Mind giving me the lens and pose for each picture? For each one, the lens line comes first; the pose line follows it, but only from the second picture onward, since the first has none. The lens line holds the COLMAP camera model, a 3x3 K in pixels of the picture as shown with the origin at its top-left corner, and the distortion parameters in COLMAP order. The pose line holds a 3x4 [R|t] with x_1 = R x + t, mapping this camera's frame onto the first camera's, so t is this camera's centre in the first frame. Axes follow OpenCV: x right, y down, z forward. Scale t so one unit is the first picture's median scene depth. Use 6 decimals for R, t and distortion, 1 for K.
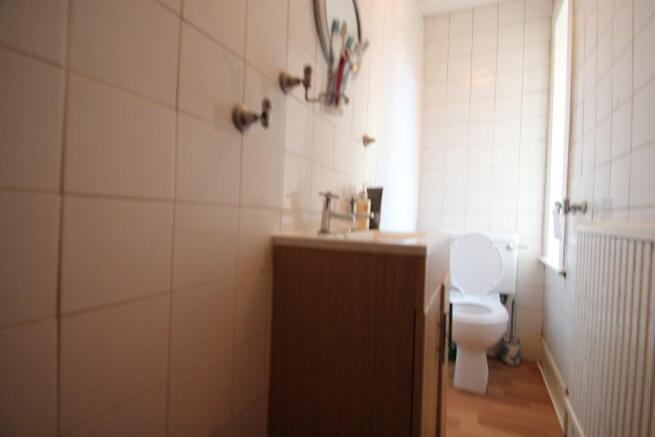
lens RADIAL K [[297.7, 0, 326.9], [0, 297.7, 219.2], [0, 0, 1]] dist [0.000321, 0.000009]
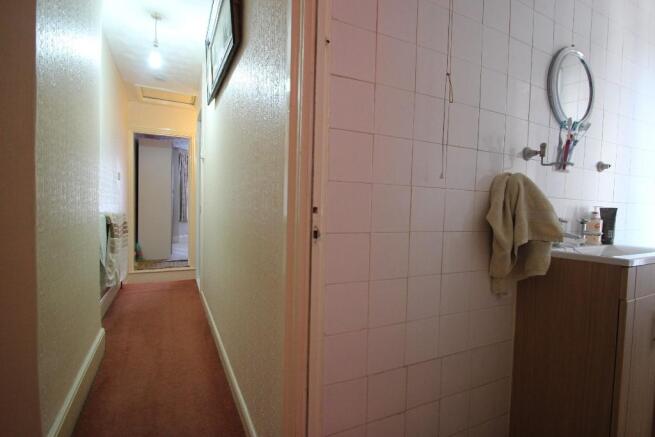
lens RADIAL K [[350.6, 0, 329.0], [0, 350.6, 221.5], [0, 0, 1]] dist [-0.003922, -0.000752]
pose [[0.825809, 0.009079, -0.563877, 0.035302], [-0.003858, 0.999938, 0.010449, -0.076172], [0.563937, -0.006454, 0.825793, -0.863964]]
